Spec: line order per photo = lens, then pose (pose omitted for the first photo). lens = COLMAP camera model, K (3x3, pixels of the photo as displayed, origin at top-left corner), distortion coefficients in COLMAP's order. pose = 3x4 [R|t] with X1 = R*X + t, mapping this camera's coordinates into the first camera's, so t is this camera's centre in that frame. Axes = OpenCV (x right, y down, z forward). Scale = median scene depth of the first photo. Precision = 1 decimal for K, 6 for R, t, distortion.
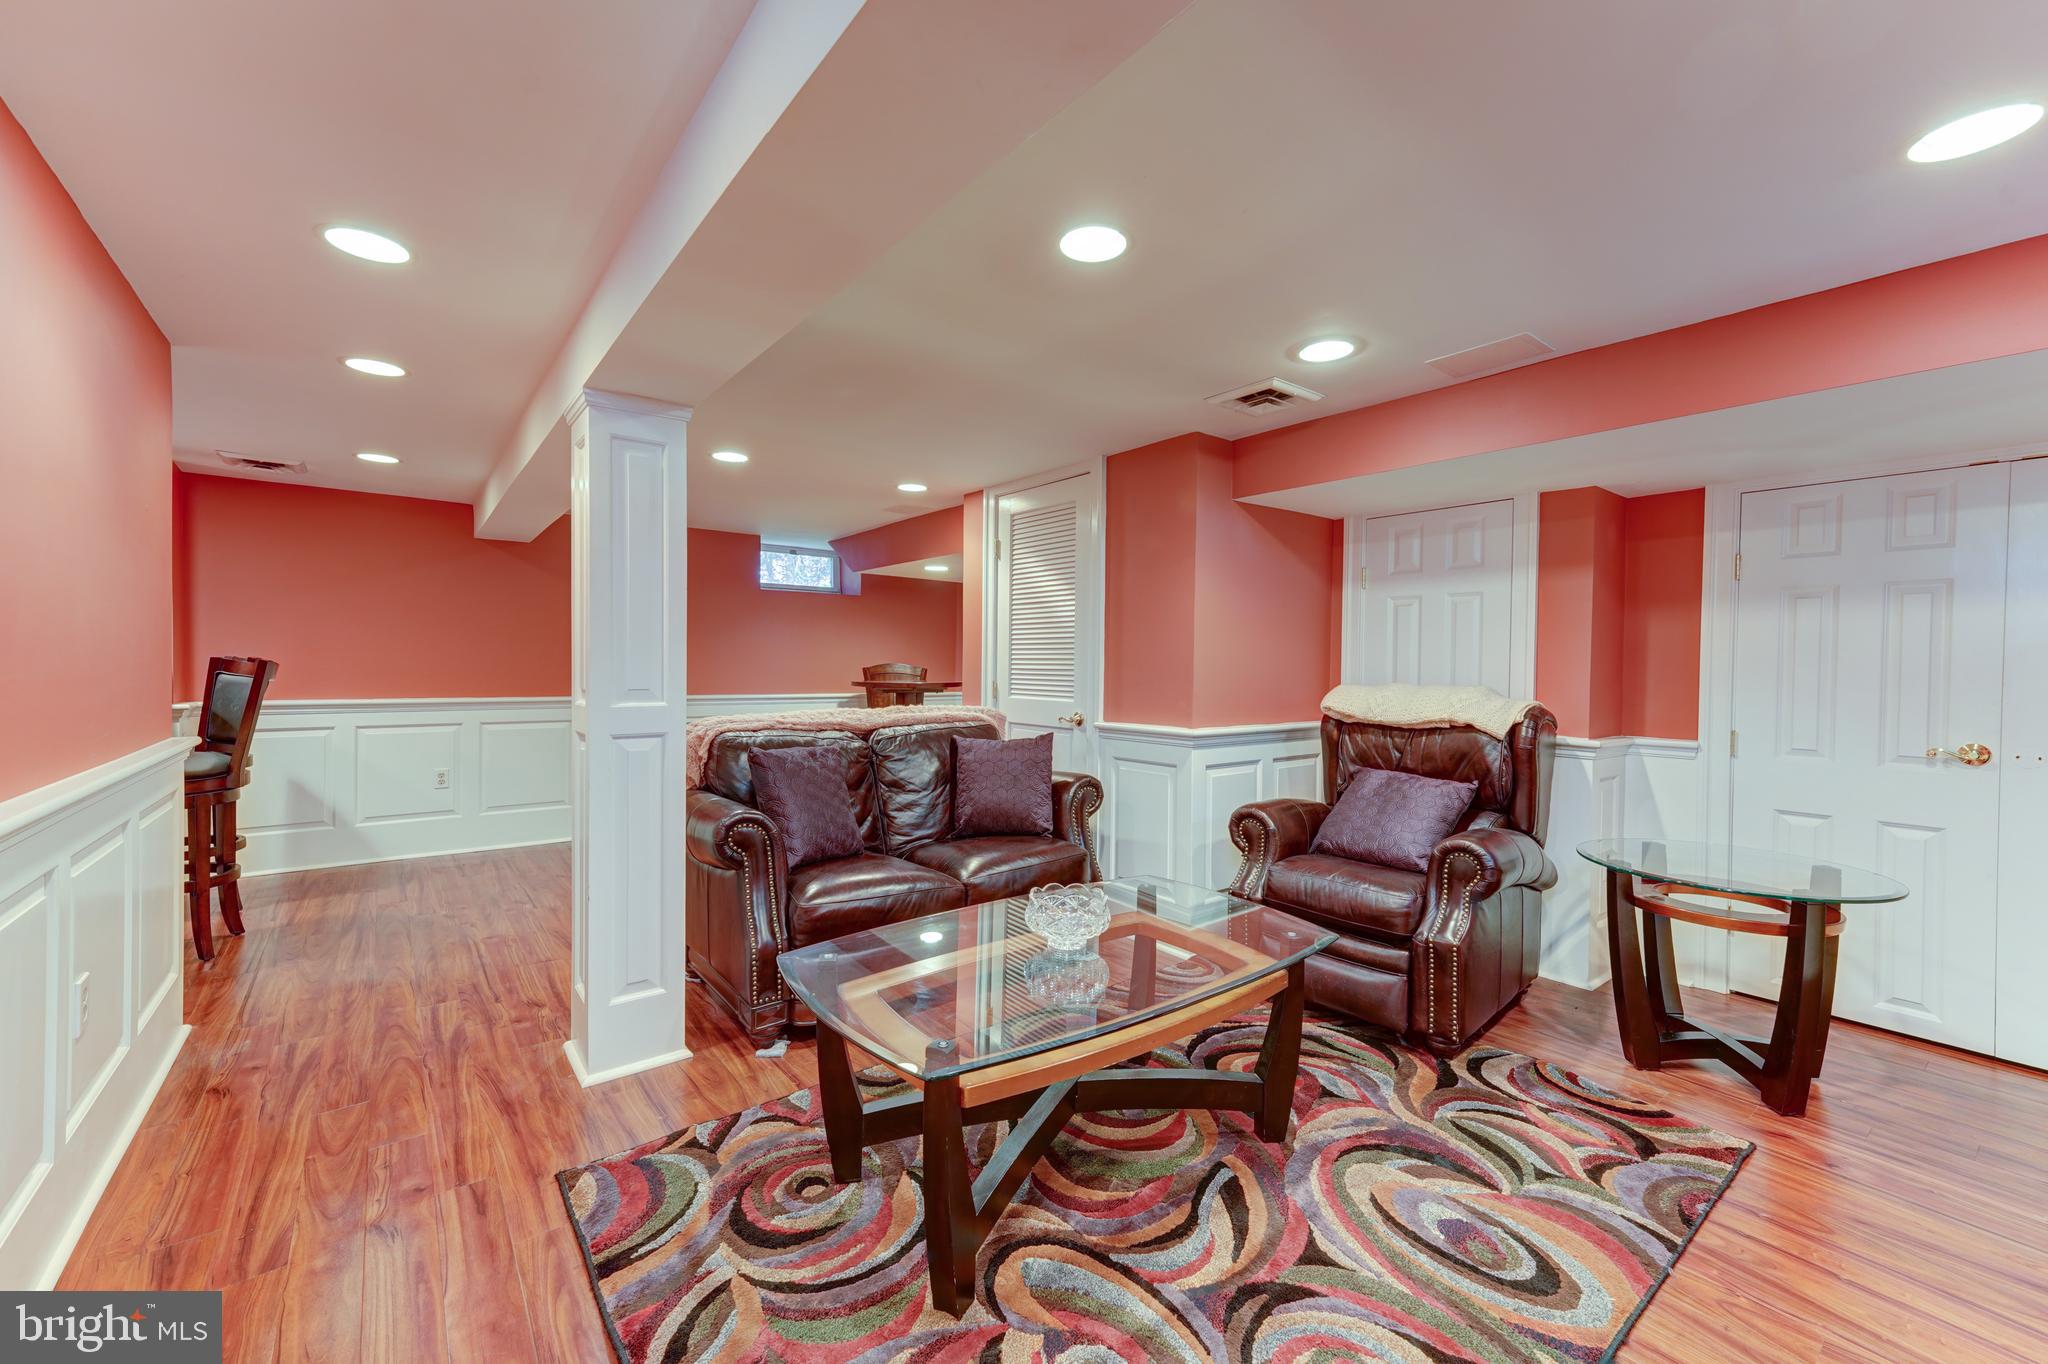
lens RADIAL K [[796.4, 0, 1028.9], [0, 796.4, 674.4], [0, 0, 1]] dist [0.014804, 0.000315]
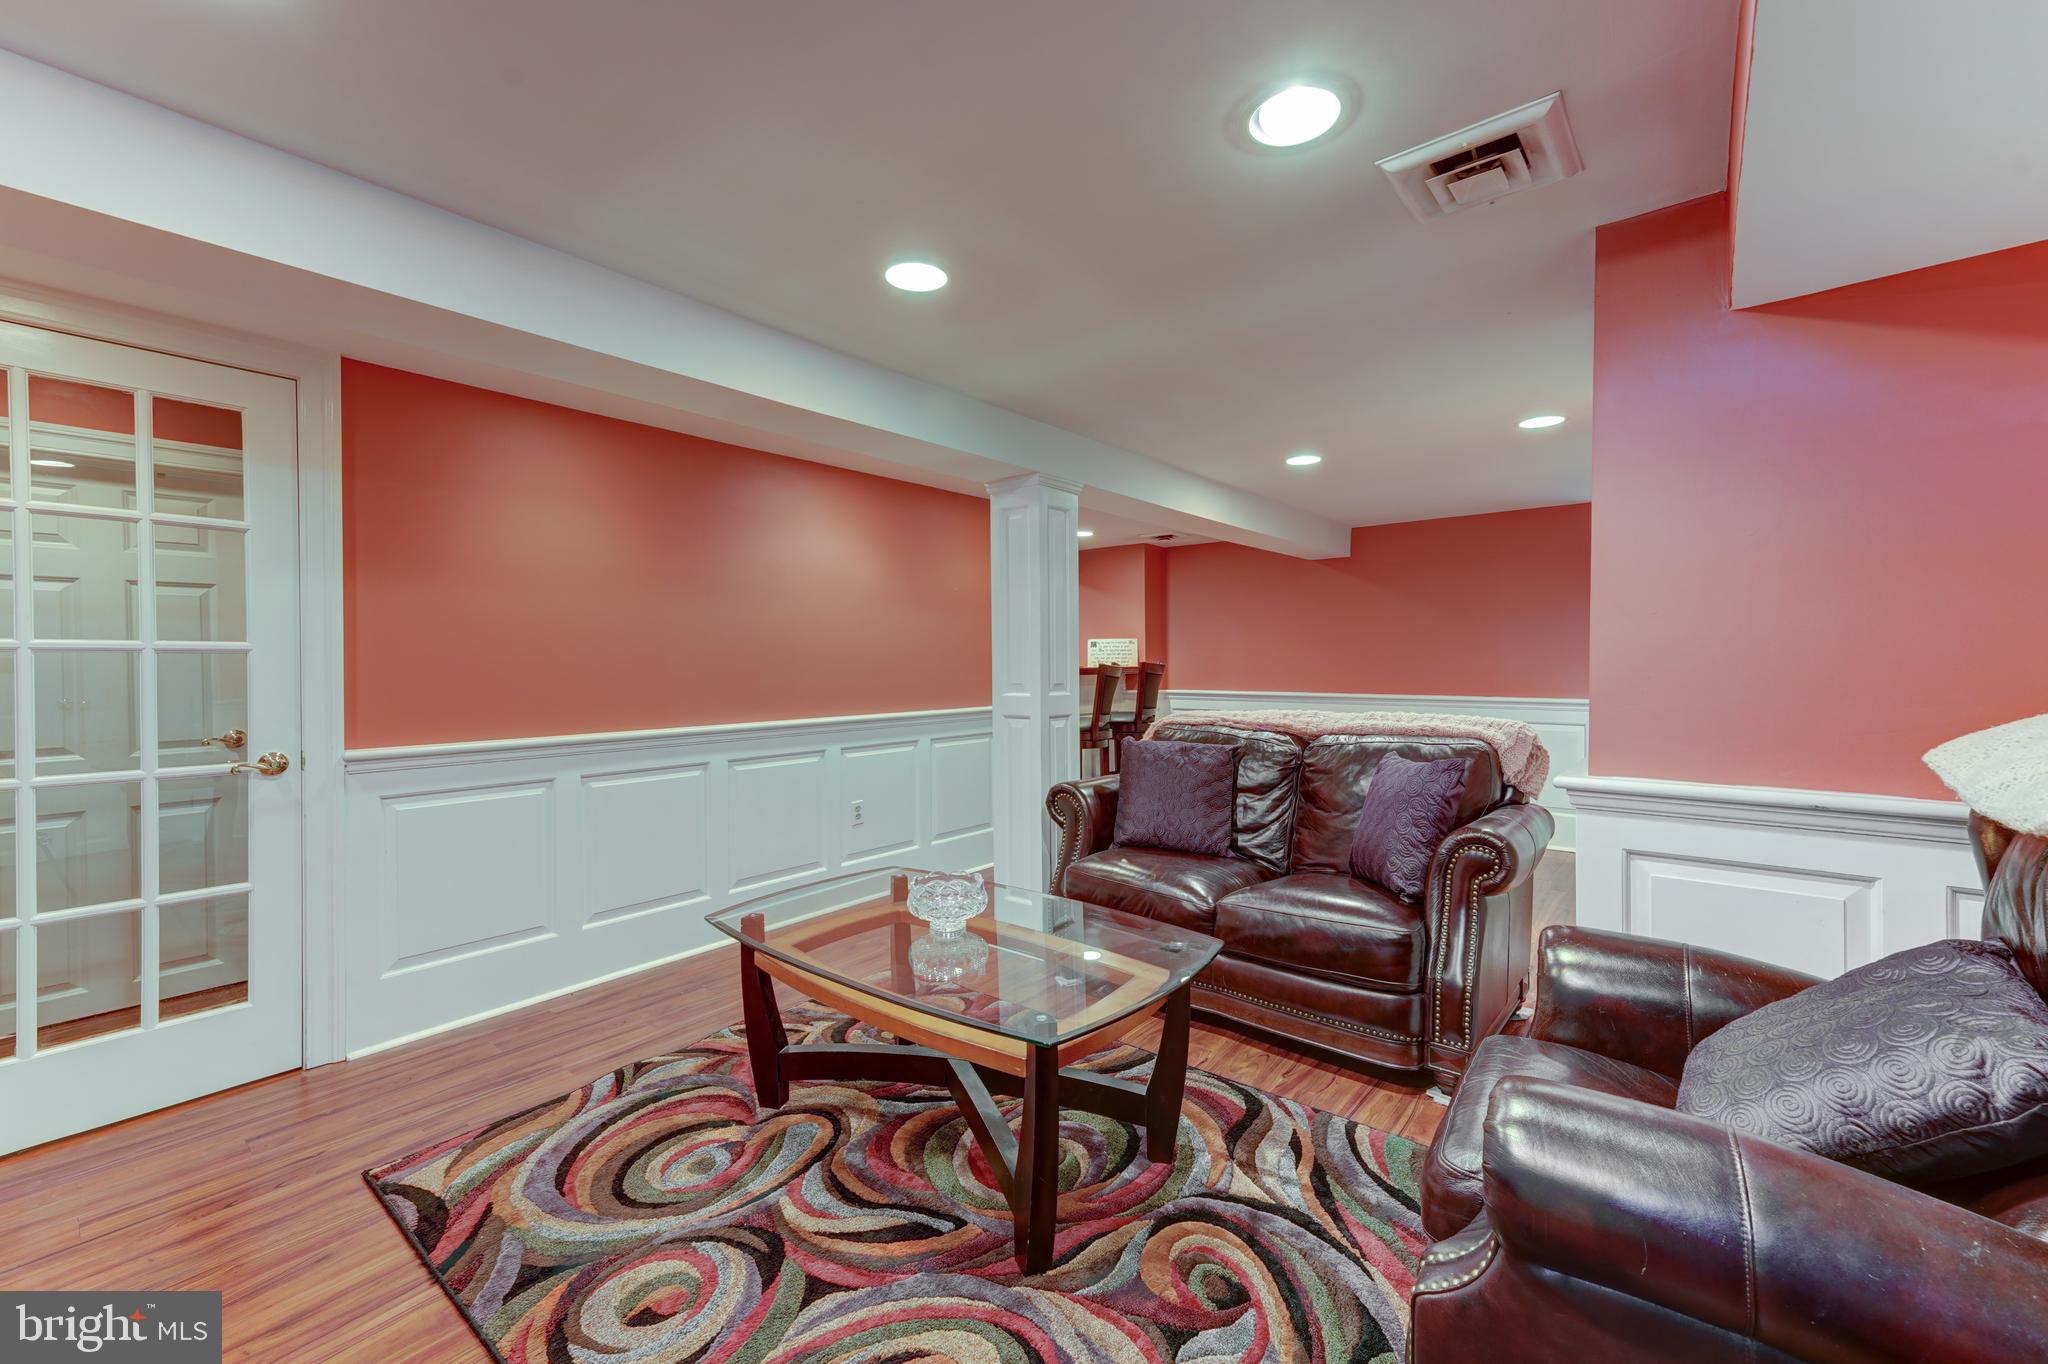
lens RADIAL K [[822.5, 0, 1037.3], [0, 822.5, 671.4], [0, 0, 1]] dist [0.014969, -0.000259]
pose [[0.236062, 0.002970, -0.971733, 1.222358], [-0.005821, 0.999982, 0.001642, -0.004324], [0.971720, 0.005269, 0.236075, 0.913274]]
